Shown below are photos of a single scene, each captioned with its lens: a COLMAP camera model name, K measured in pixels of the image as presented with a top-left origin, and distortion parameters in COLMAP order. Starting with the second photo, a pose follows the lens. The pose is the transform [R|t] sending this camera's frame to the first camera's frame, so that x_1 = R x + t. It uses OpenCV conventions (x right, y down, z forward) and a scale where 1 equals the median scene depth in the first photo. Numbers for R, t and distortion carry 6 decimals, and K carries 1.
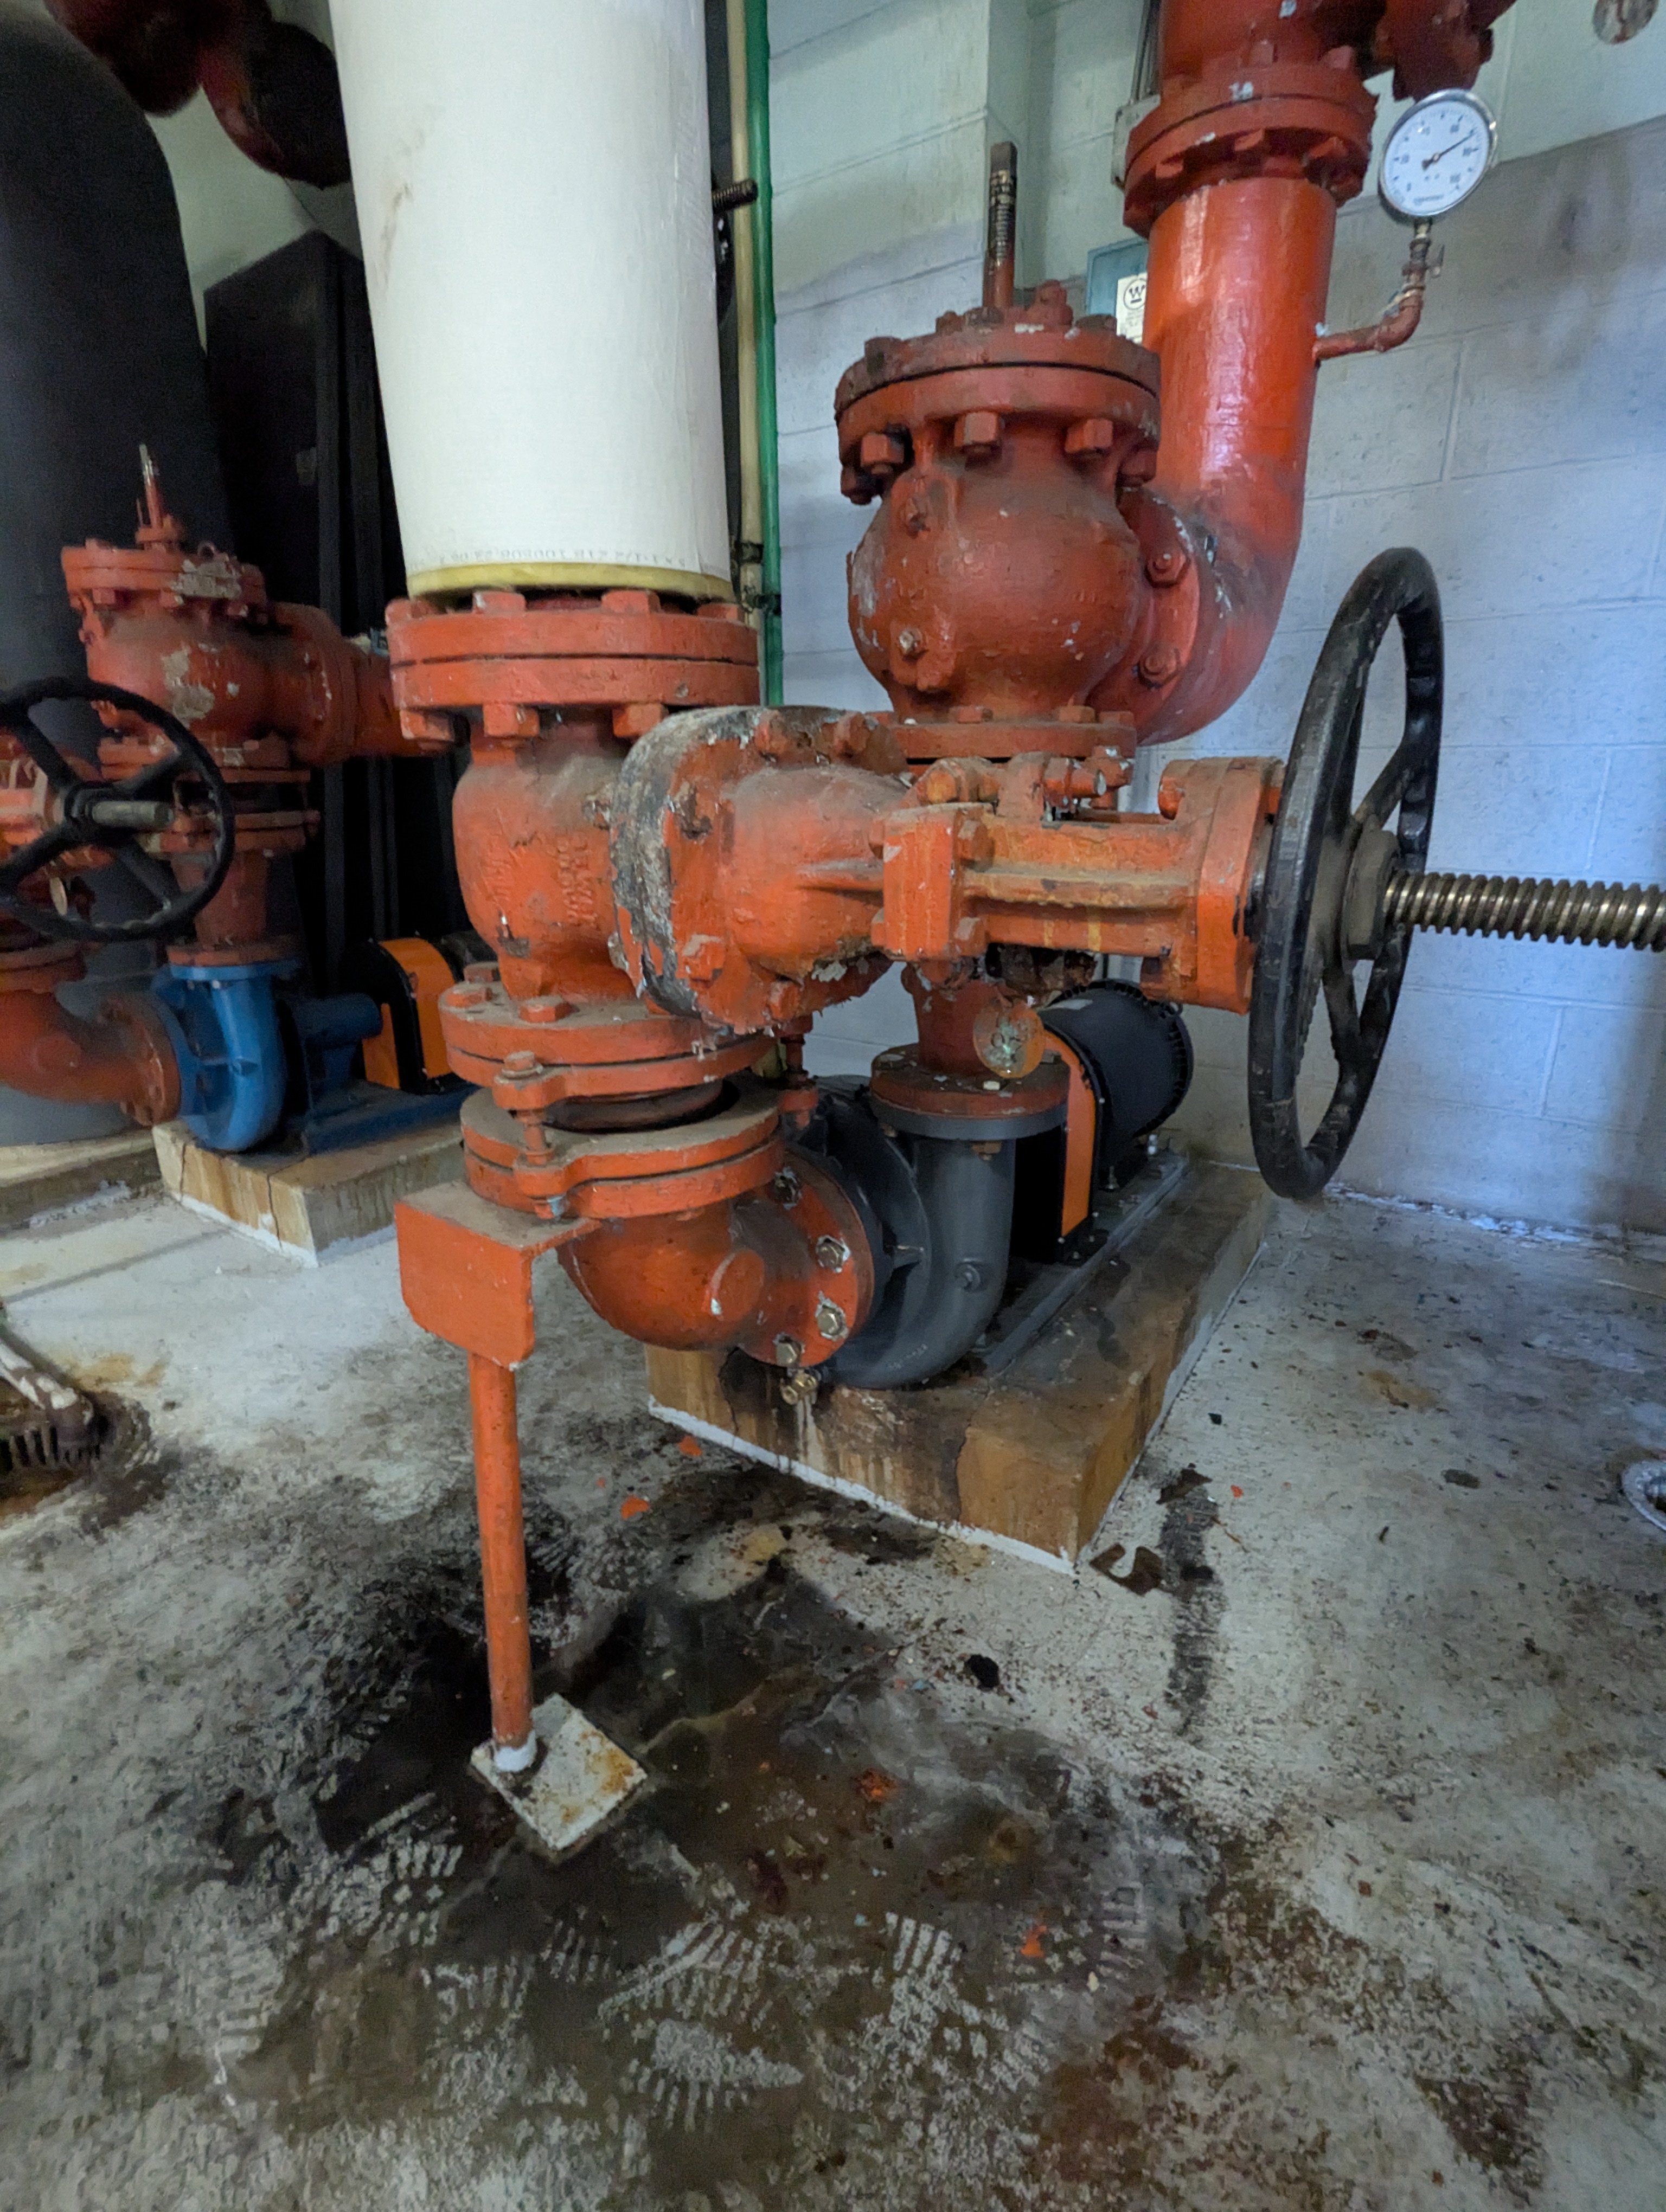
lens RADIAL K [[1052.0, 0, 835.0], [0, 1052.0, 1107.0], [0, 0, 1]] dist [-0.002192, 0.002292]
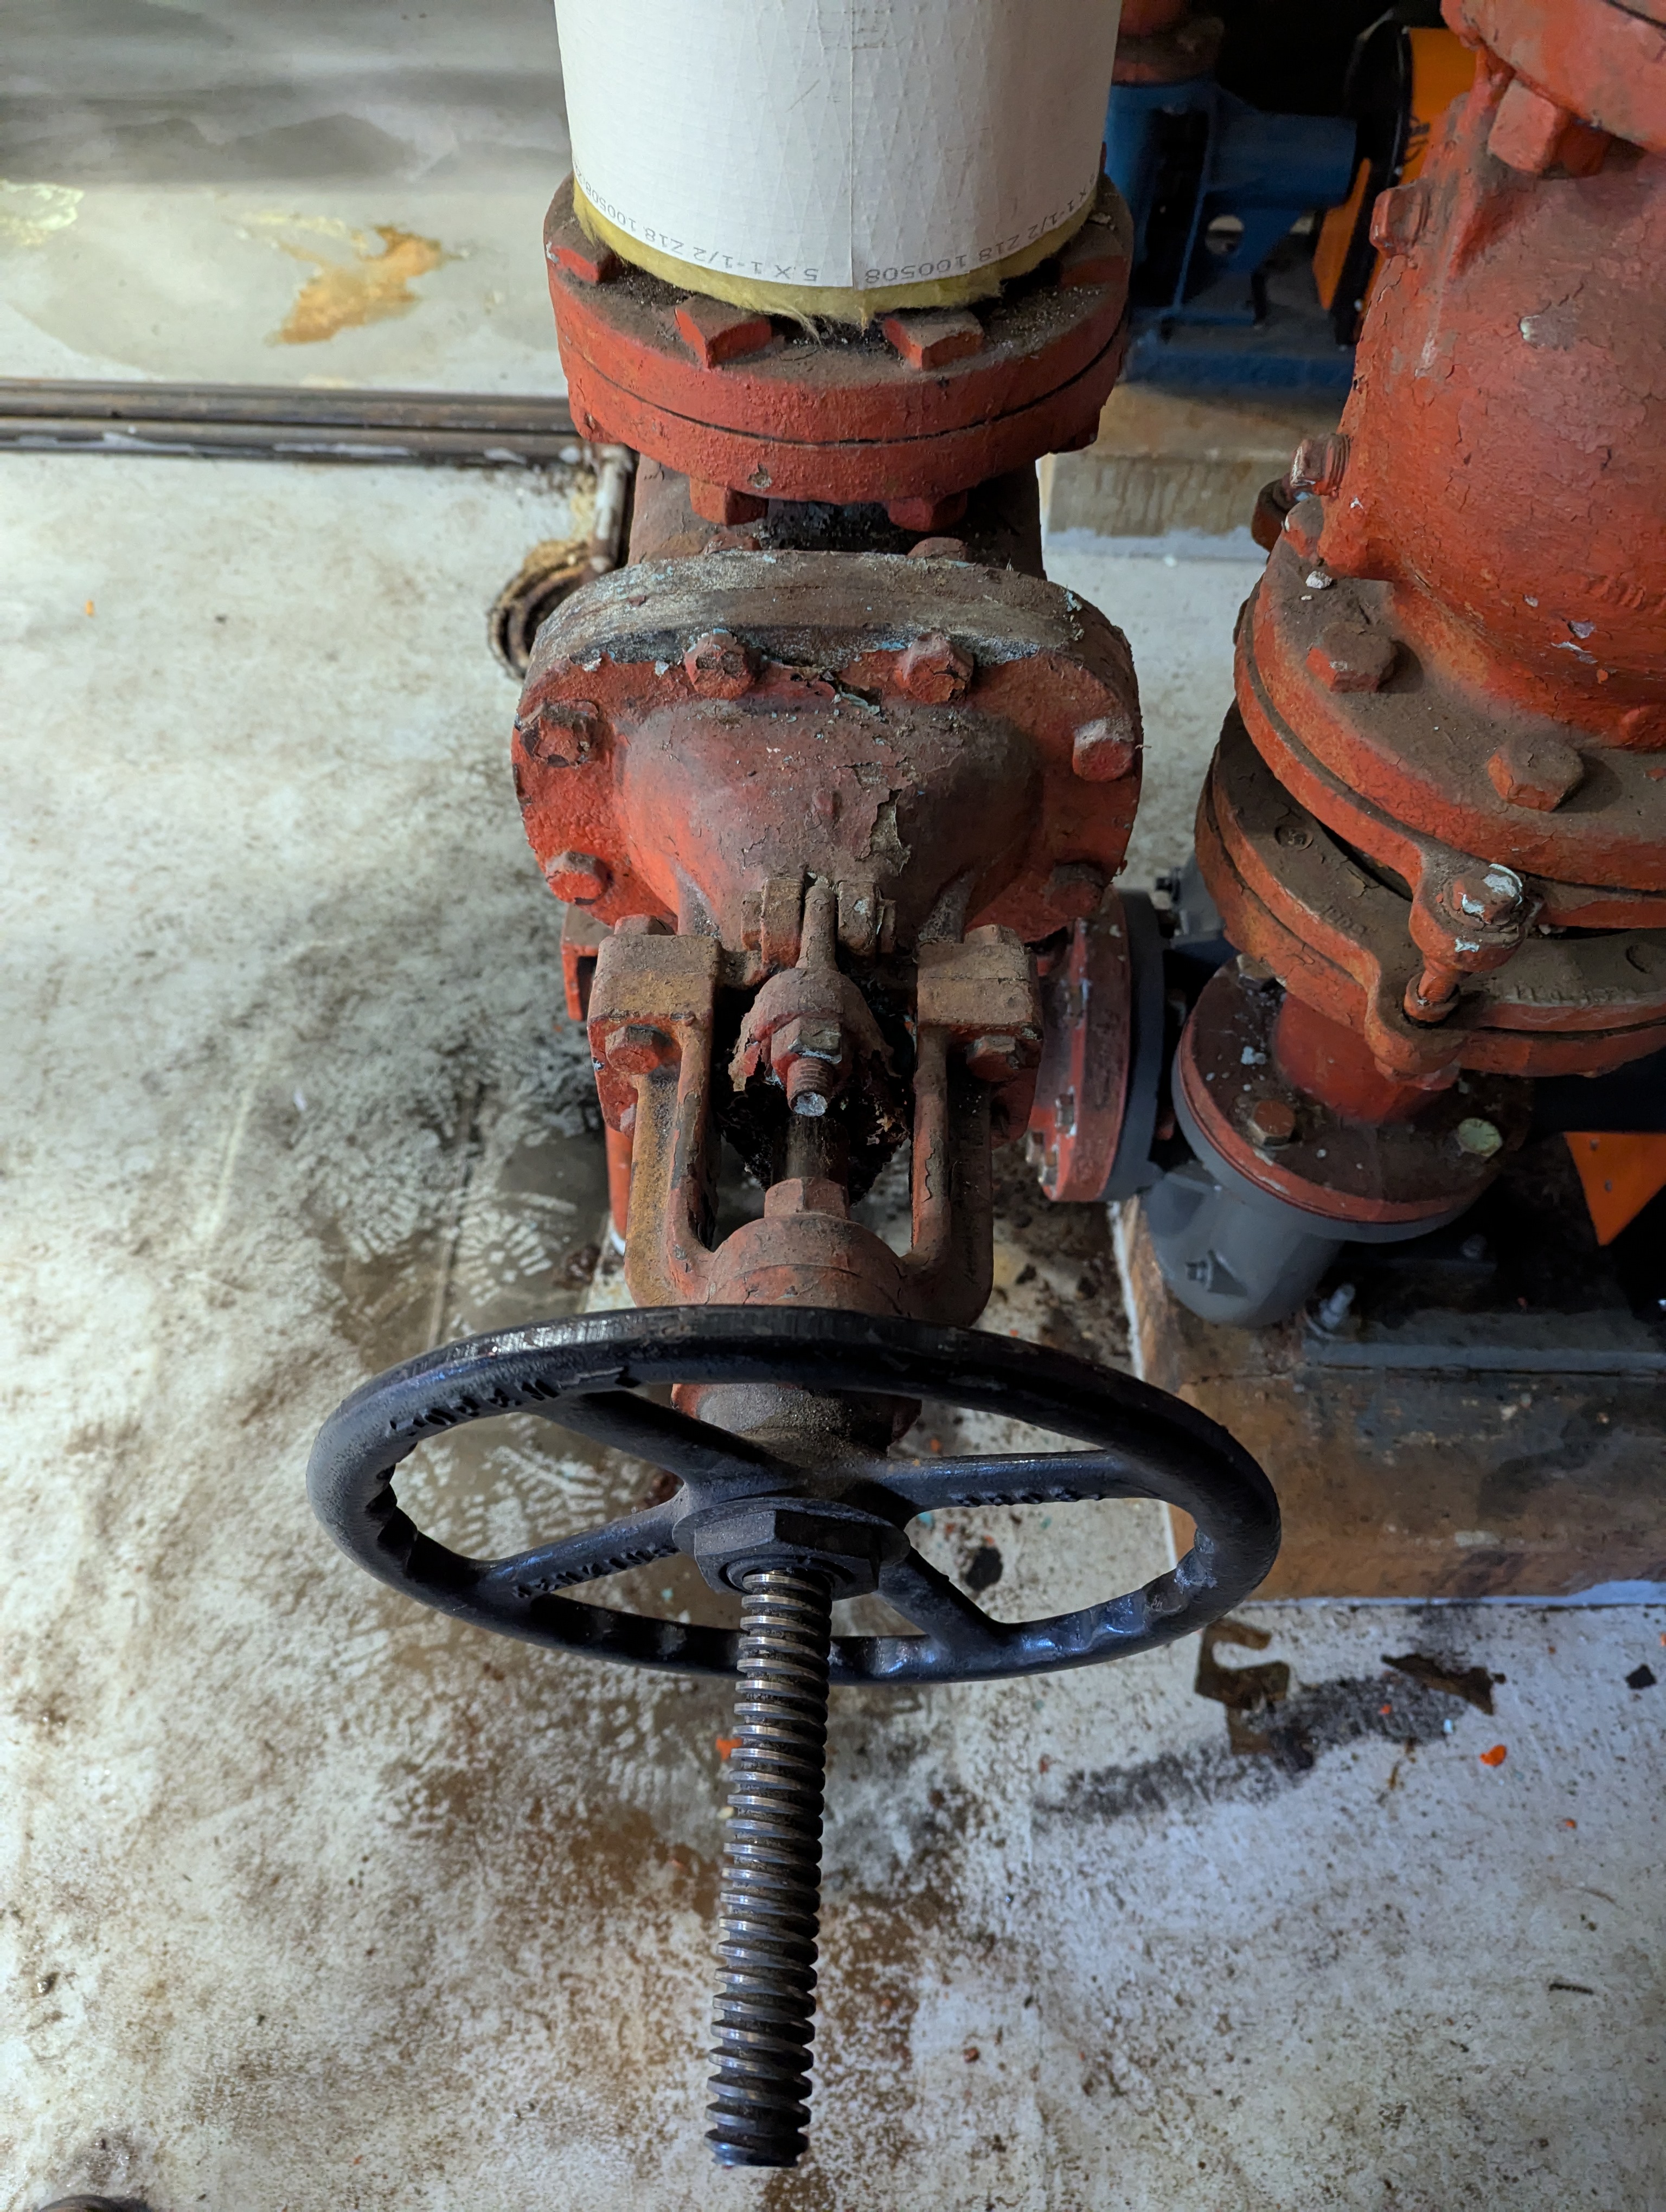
lens RADIAL K [[1549.0, 0, 833.7], [0, 1549.0, 1102.0], [0, 0, 1]] dist [0.043538, -0.041845]
pose [[0.548501, 0.697456, -0.461196, 0.470817], [-0.284938, 0.674468, 0.681105, -0.653063], [0.786103, -0.242174, 0.568678, 0.334603]]
